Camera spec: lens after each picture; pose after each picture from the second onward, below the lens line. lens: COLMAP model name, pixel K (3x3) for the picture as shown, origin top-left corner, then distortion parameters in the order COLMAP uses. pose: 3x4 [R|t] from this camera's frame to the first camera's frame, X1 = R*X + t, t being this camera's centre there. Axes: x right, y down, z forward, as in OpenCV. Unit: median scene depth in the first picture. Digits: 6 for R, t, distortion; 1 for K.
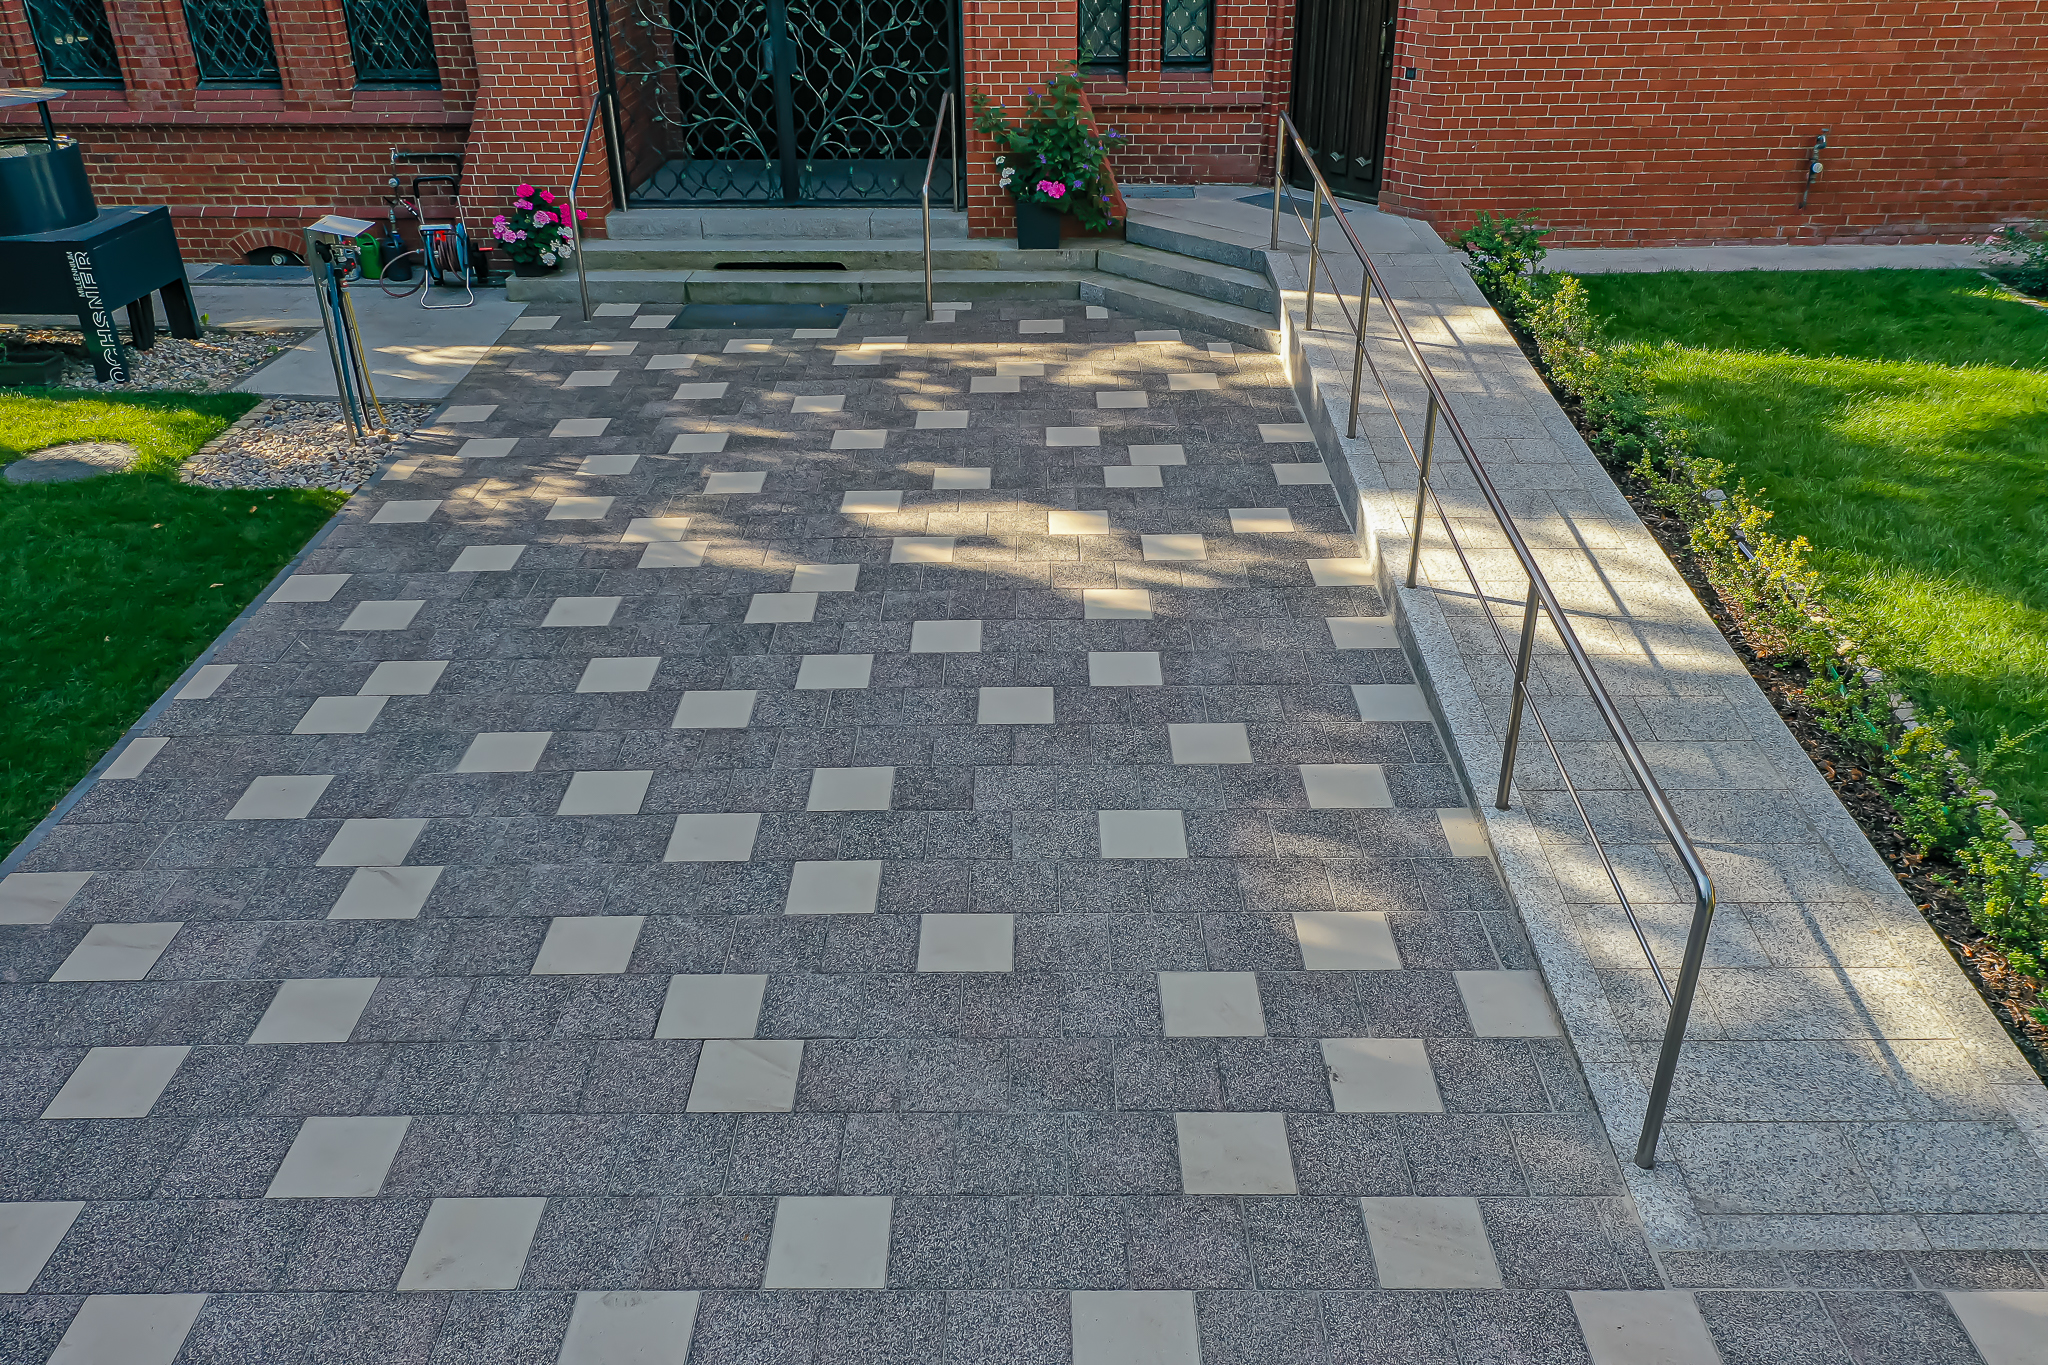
lens RADIAL K [[1590.2, 0, 1025.3], [0, 1590.2, 686.4], [0, 0, 1]] dist [-0.000896, 0.000118]
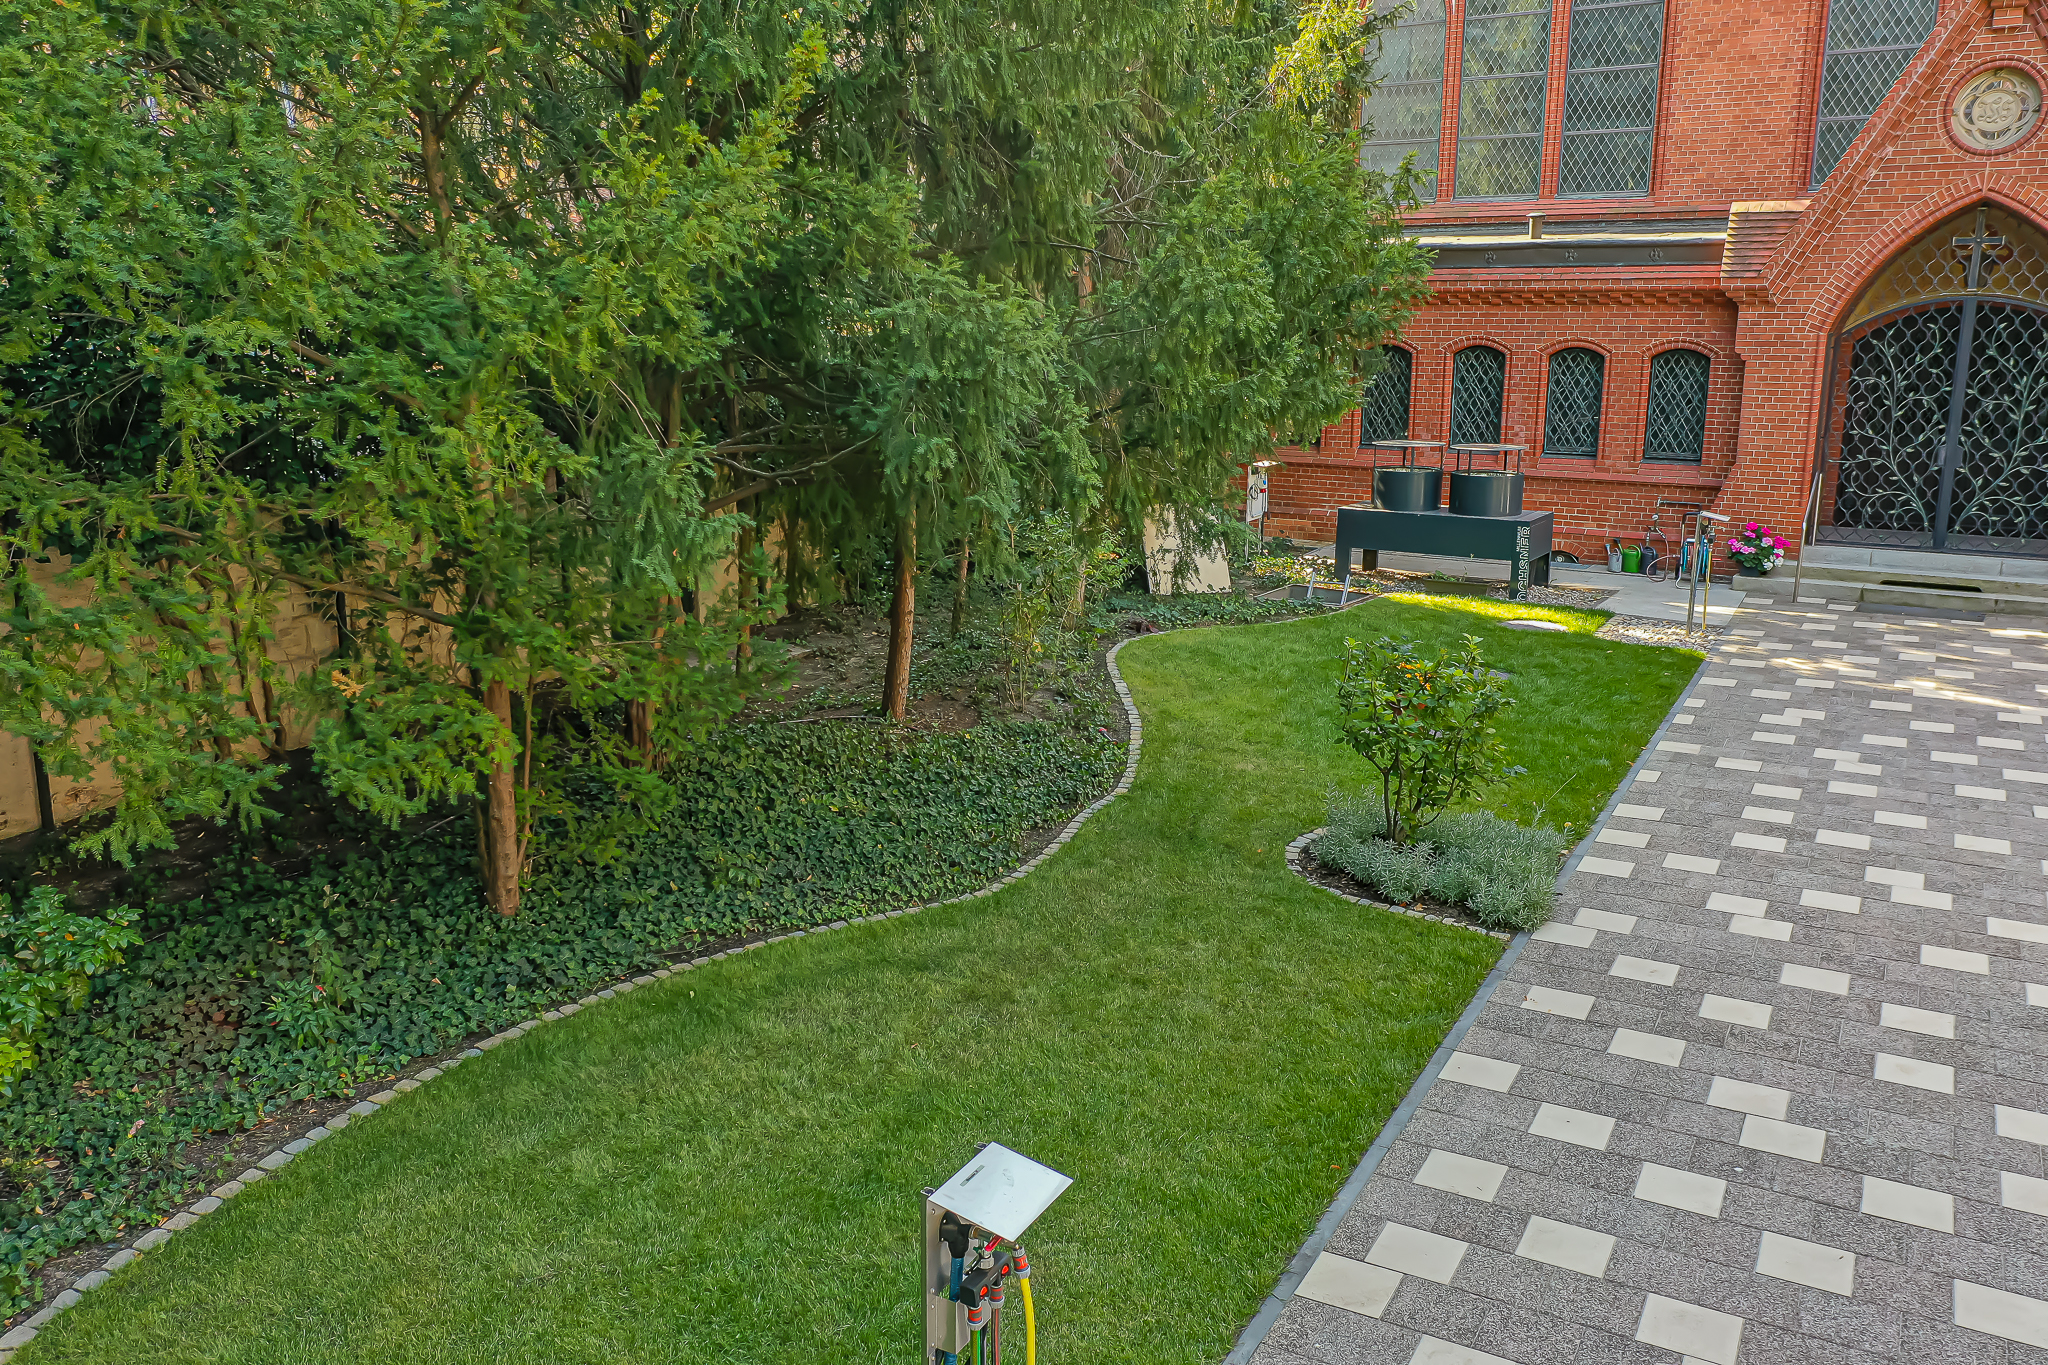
lens RADIAL K [[1590.2, 0, 1021.4], [0, 1590.2, 678.0], [0, 0, 1]] dist [-0.000896, 0.000118]
pose [[0.866765, 0.121293, -0.483742, -0.162274], [-0.246273, 0.947557, -0.203681, 0.333404], [0.433668, 0.295676, 0.851180, -0.618304]]
